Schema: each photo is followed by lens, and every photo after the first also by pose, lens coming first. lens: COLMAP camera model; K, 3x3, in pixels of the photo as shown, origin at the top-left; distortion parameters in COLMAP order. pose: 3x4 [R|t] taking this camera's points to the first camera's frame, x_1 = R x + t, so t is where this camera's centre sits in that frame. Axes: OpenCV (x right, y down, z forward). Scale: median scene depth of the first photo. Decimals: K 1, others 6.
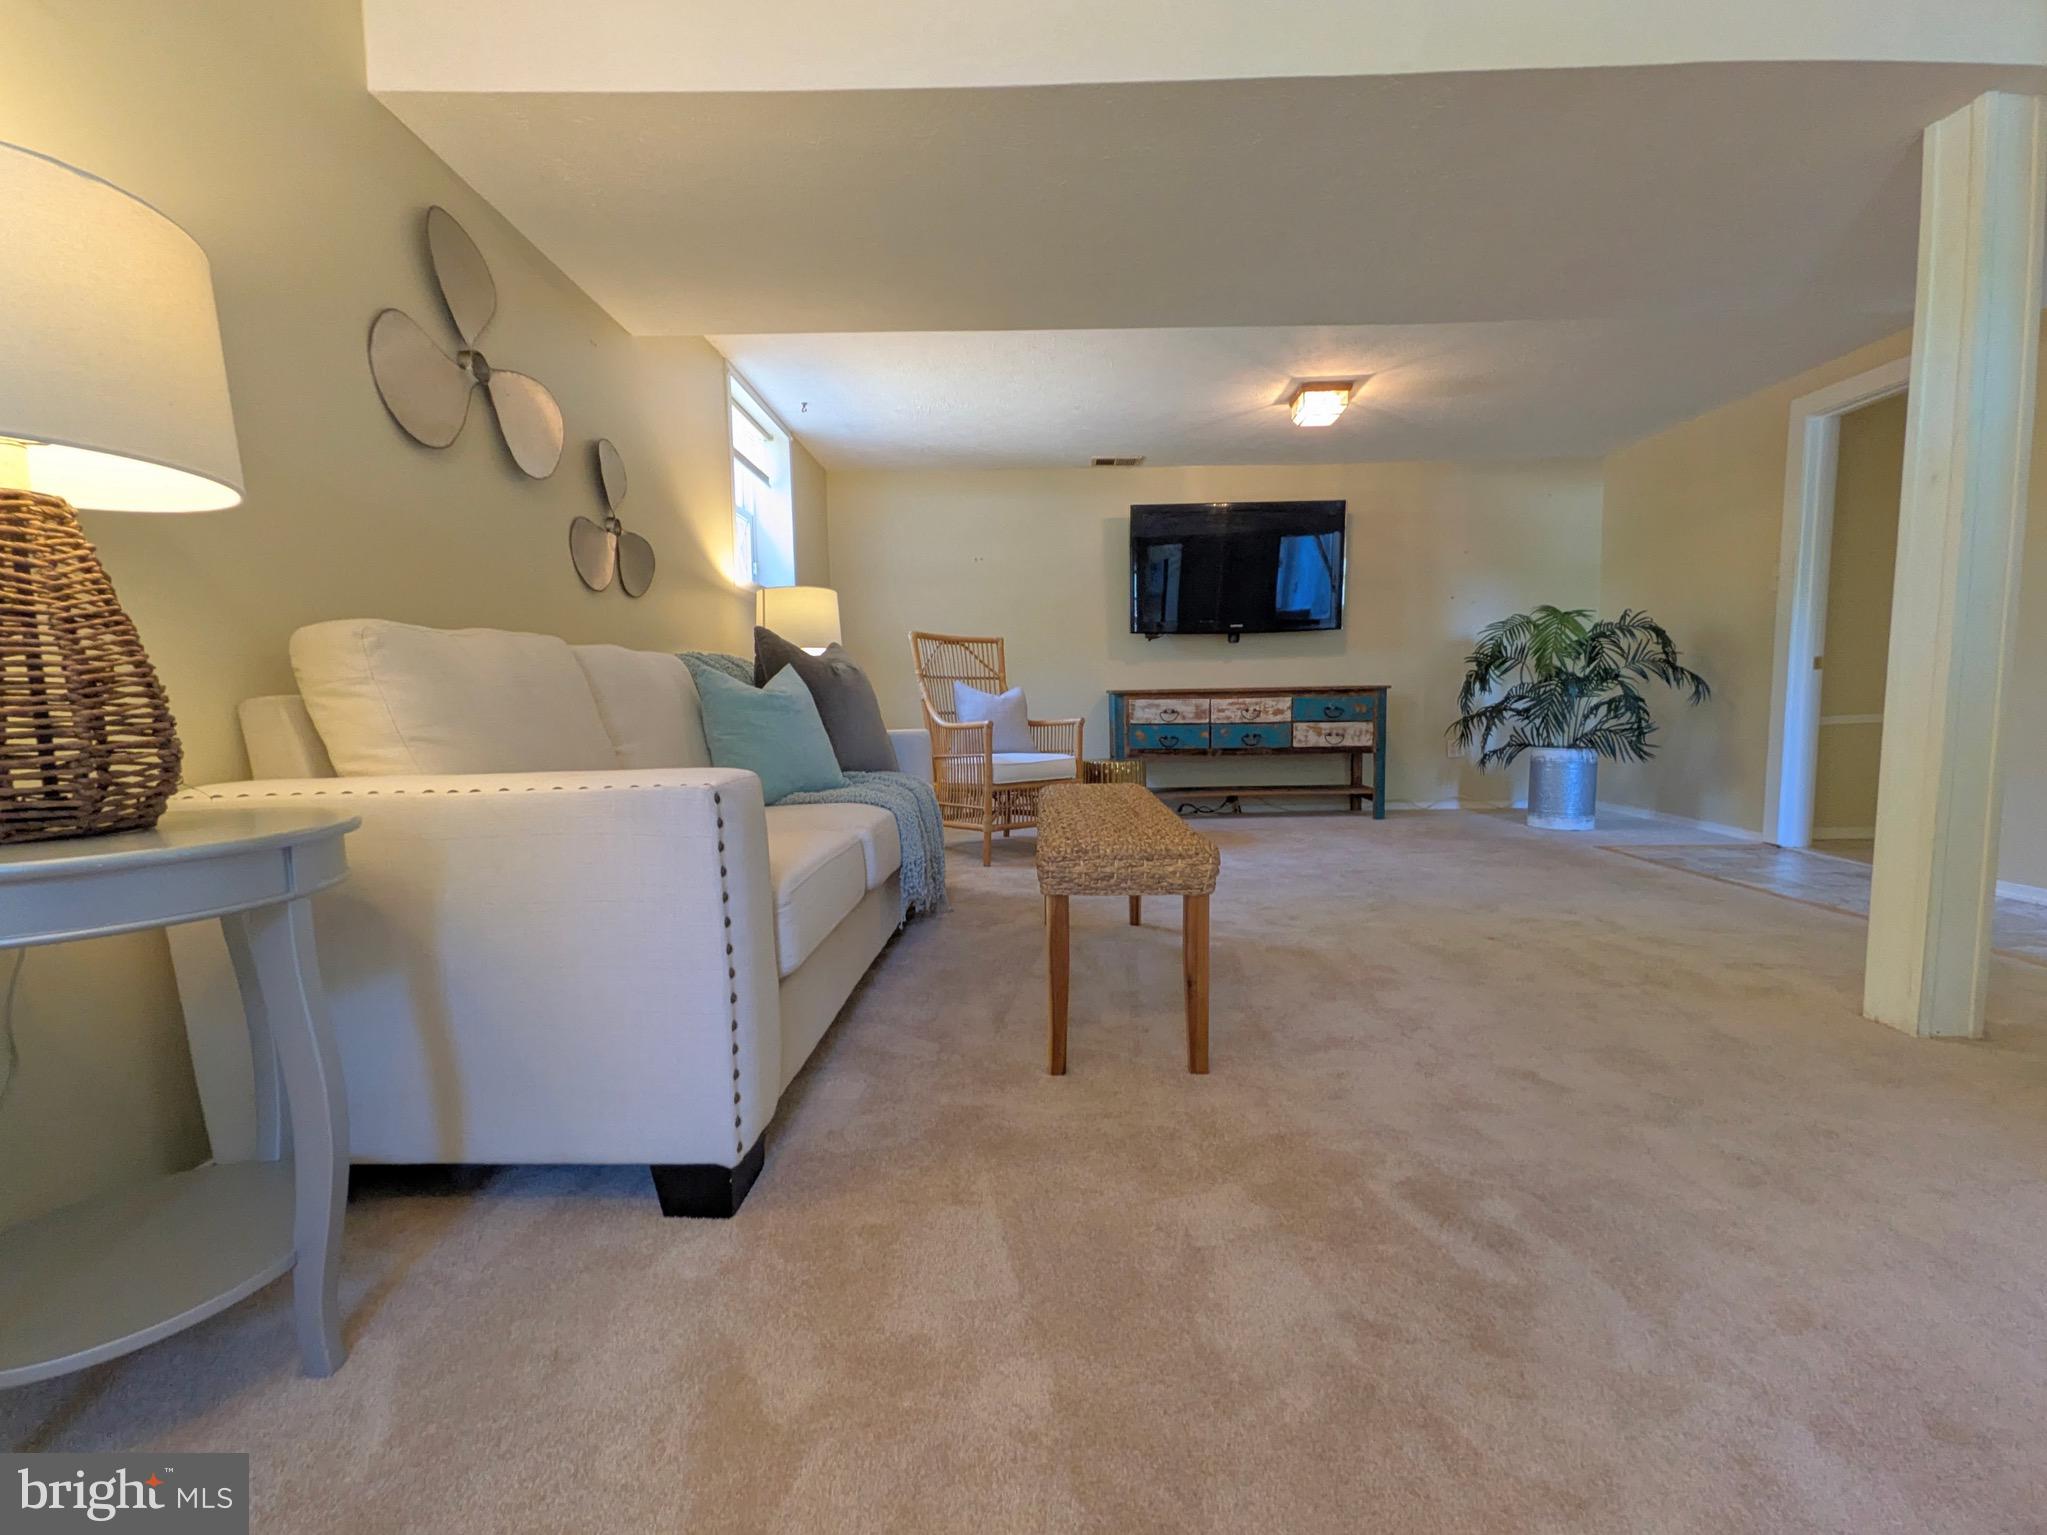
lens RADIAL K [[816.7, 0, 1067.8], [0, 816.7, 773.4], [0, 0, 1]] dist [0.004280, -0.000471]
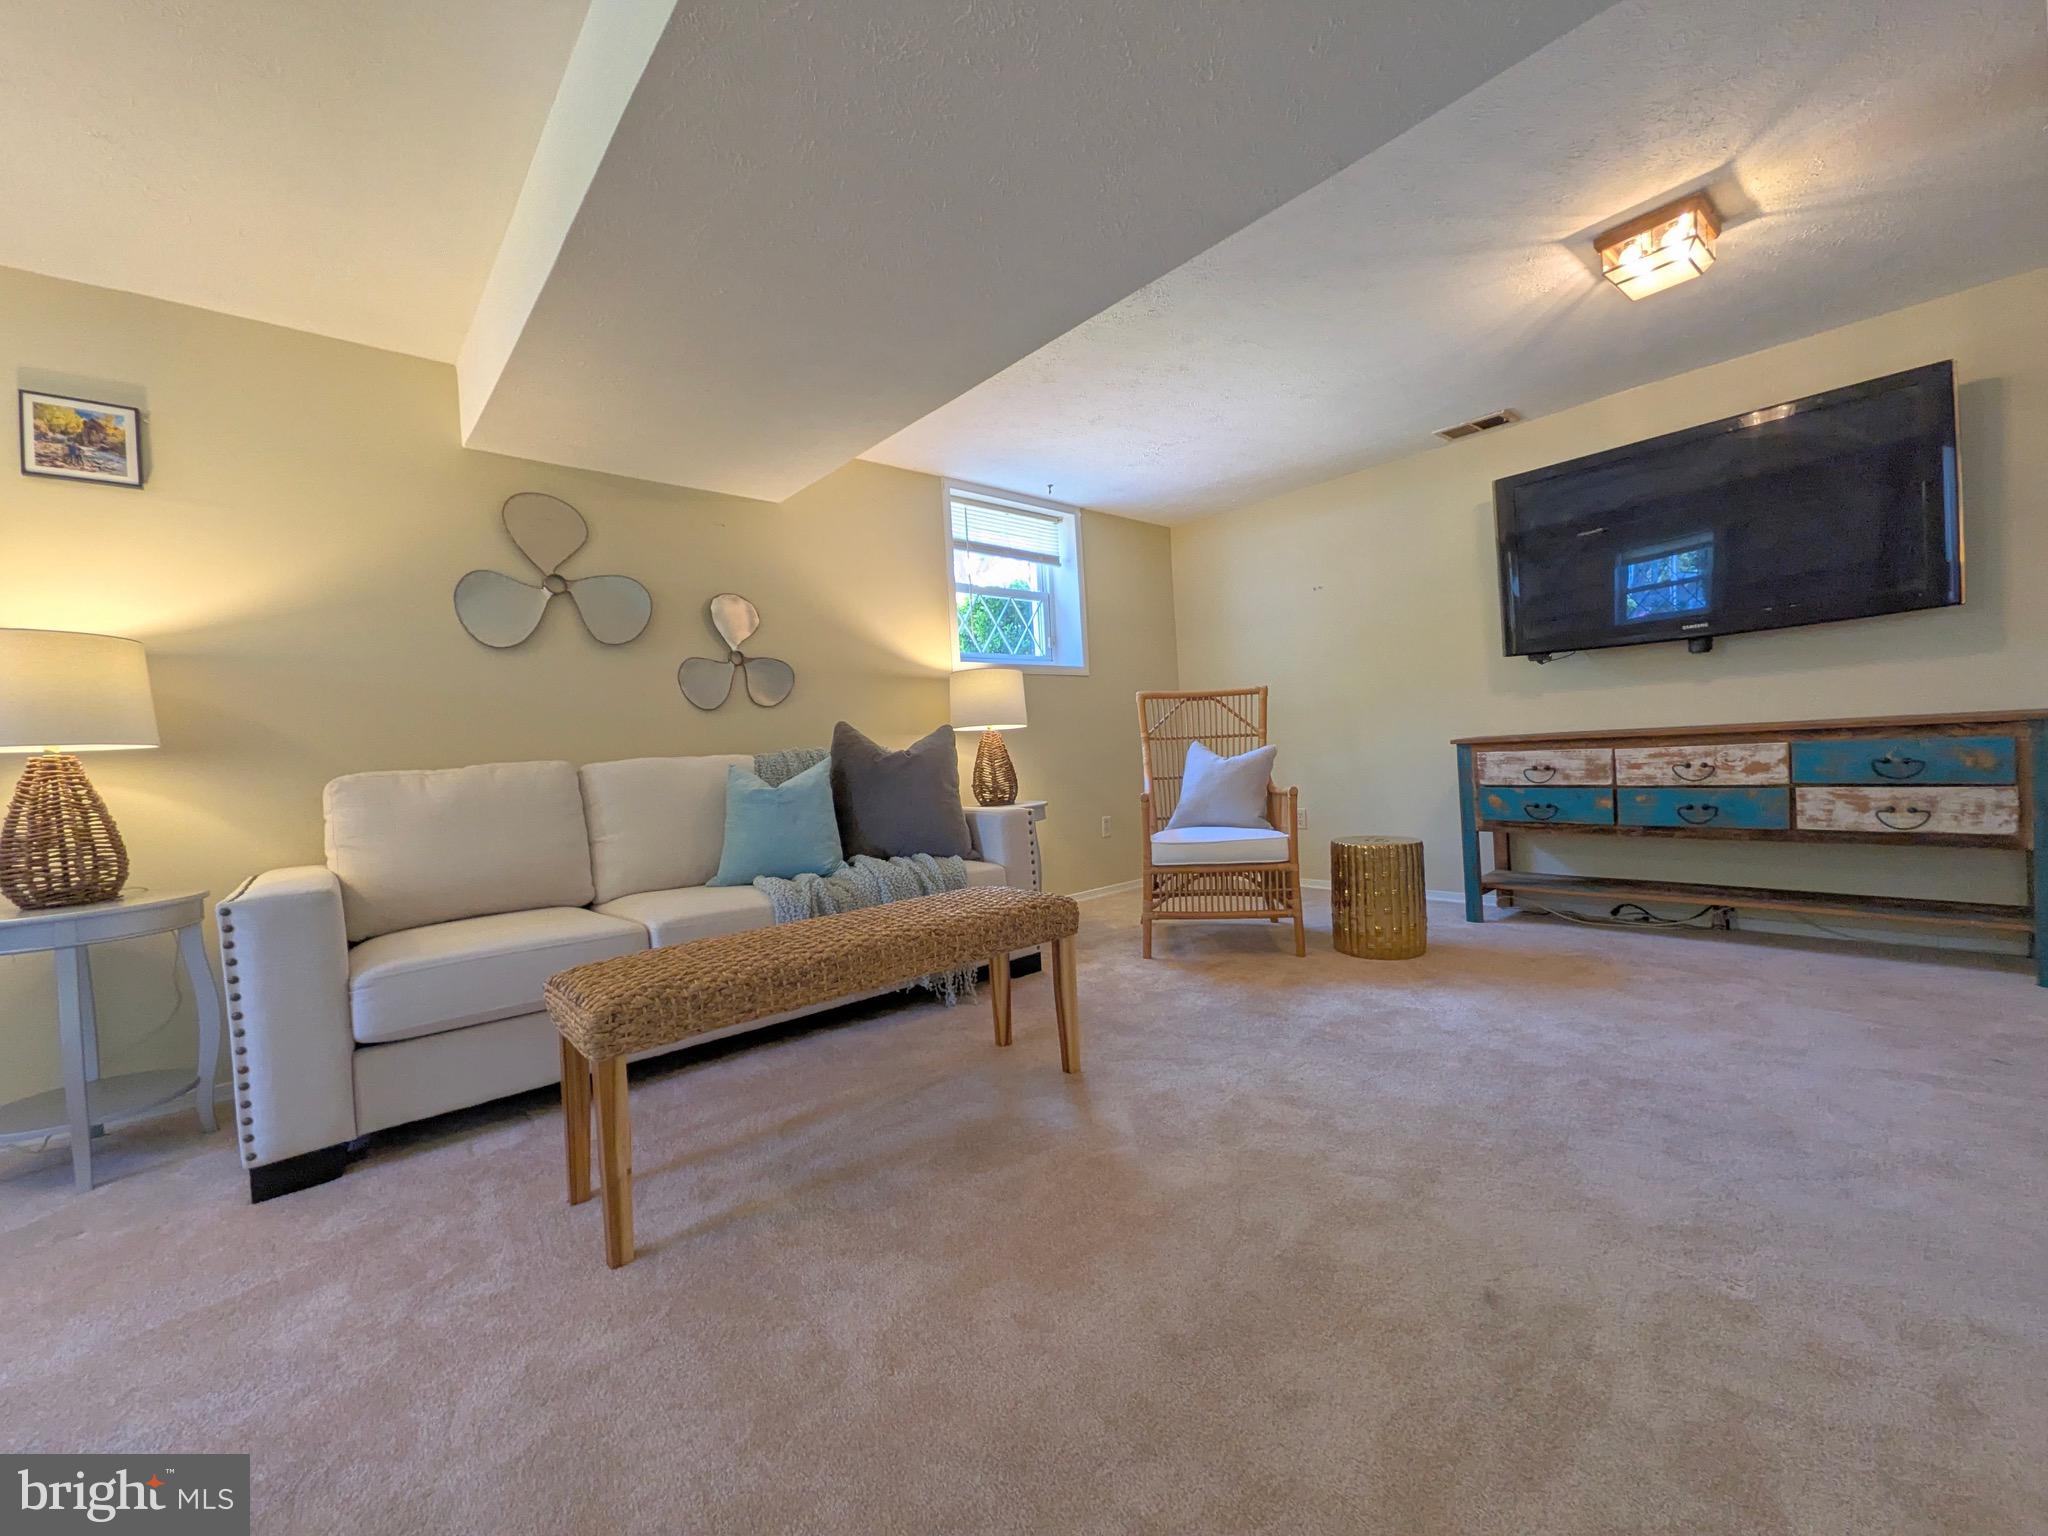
lens RADIAL K [[817.1, 0, 1016.6], [0, 817.1, 764.4], [0, 0, 1]] dist [0.004280, -0.000471]
pose [[0.661540, -0.009243, -0.749853, 0.345505], [-0.024386, 0.999130, -0.033830, -0.045297], [0.749514, 0.040666, 0.660739, 0.226249]]
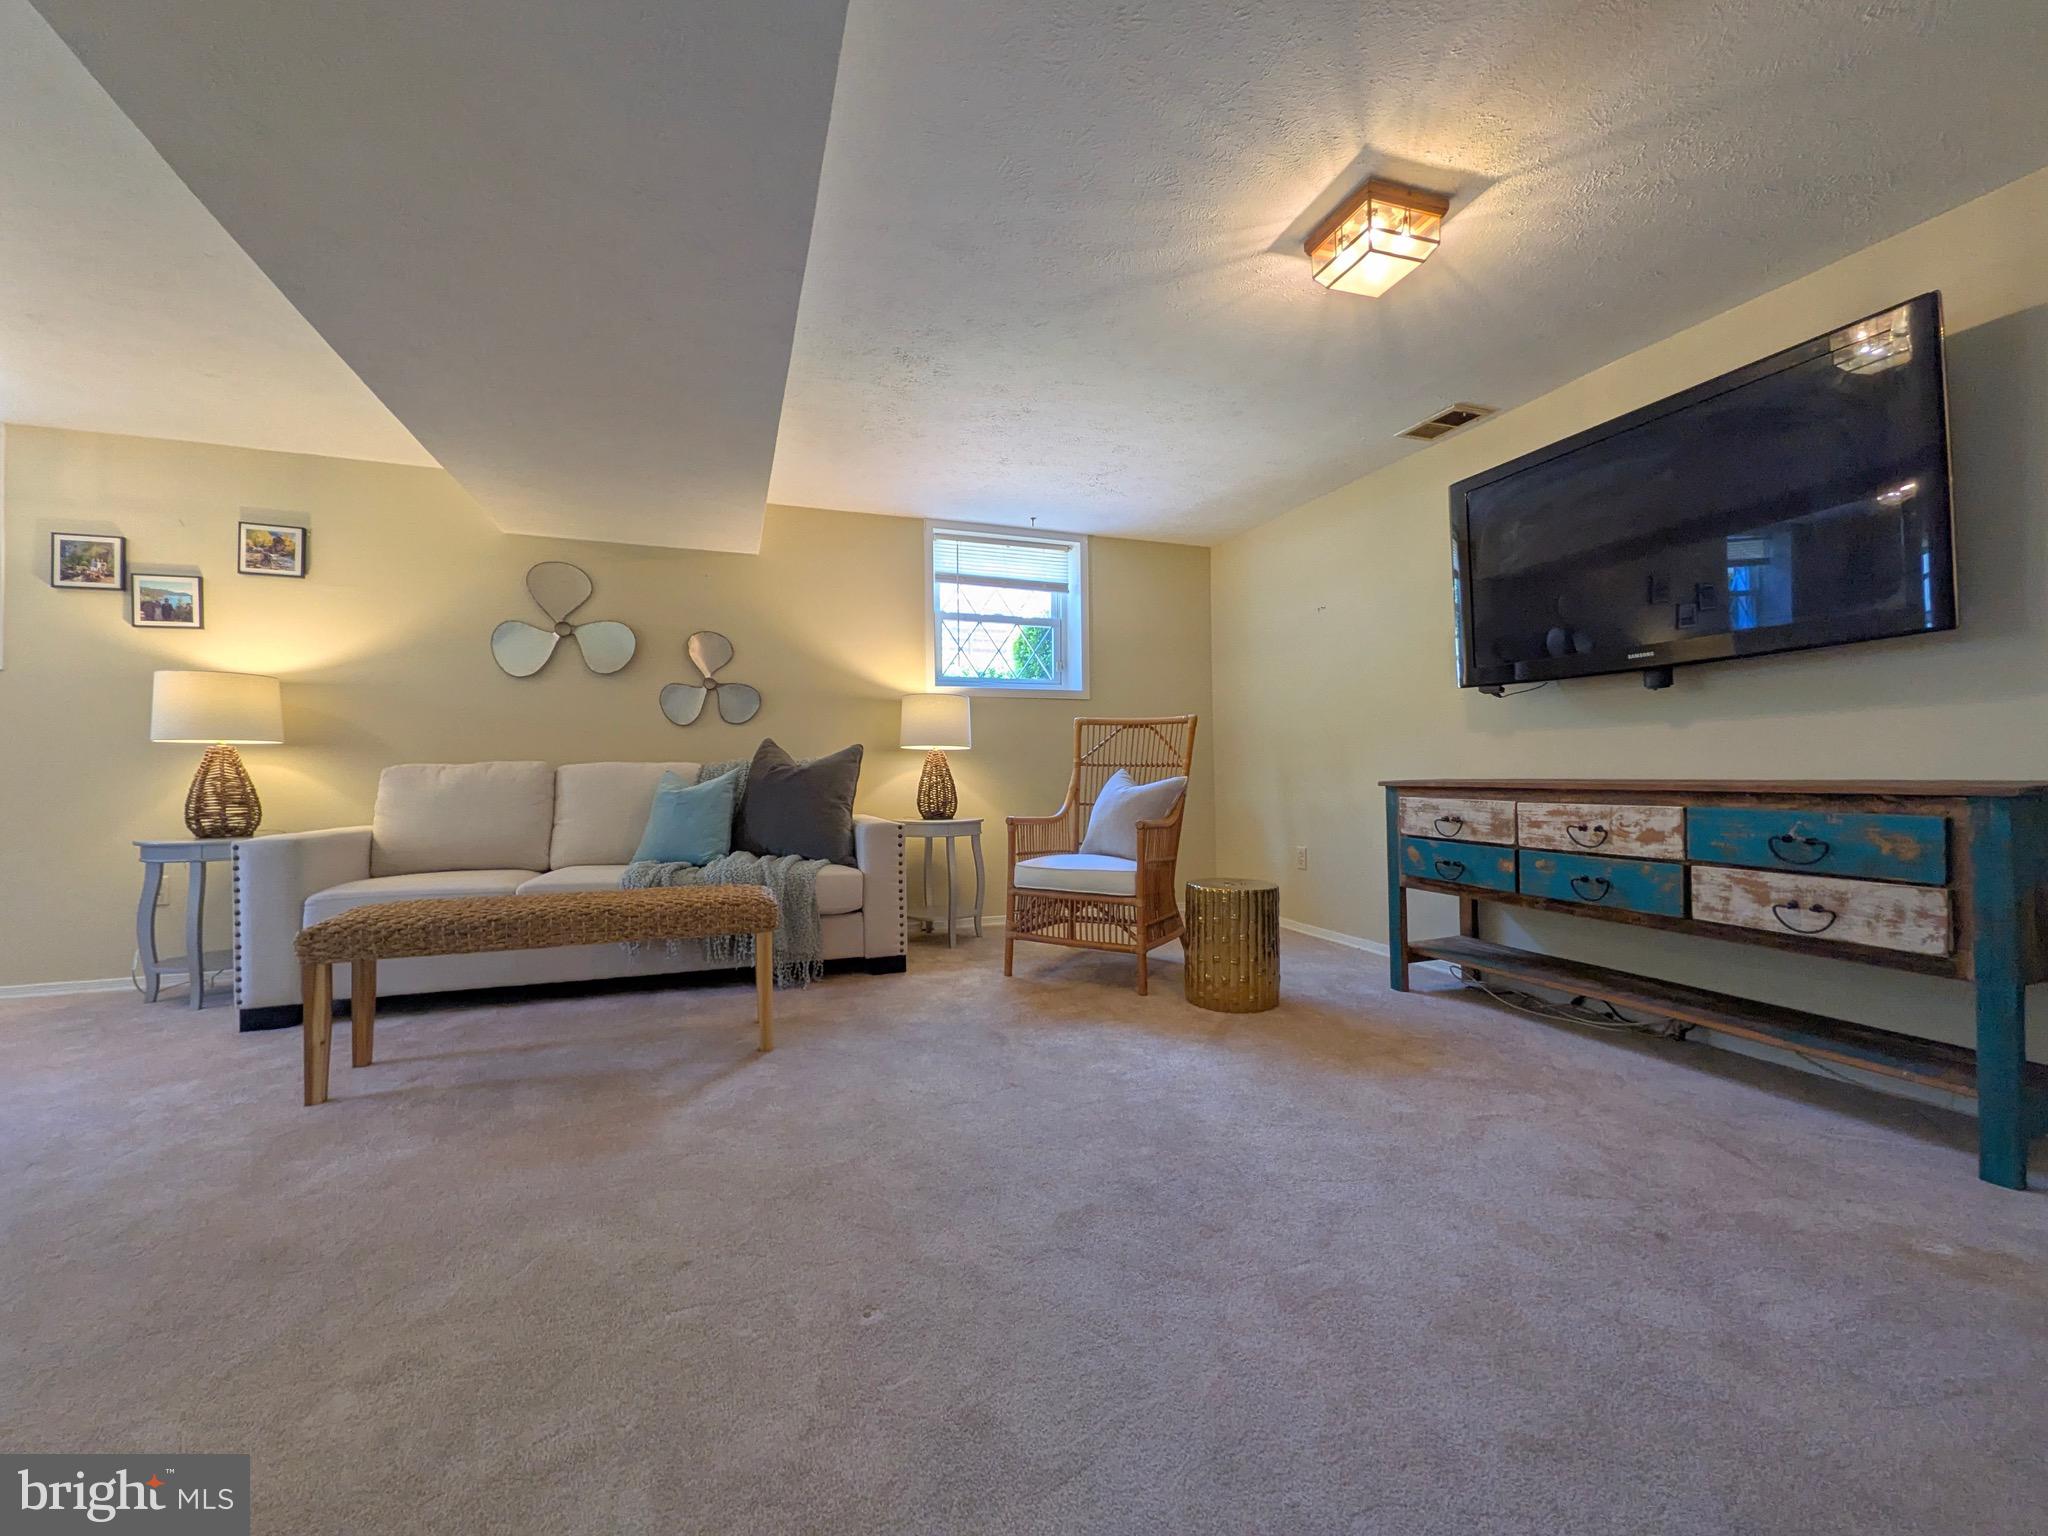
lens RADIAL K [[817.1, 0, 1016.3], [0, 817.1, 765.9], [0, 0, 1]] dist [0.004280, -0.000471]
pose [[0.339742, 0.006376, -0.940497, 0.566755], [-0.084839, 0.996108, -0.023894, -0.073348], [0.936684, 0.087908, 0.338961, 0.508640]]
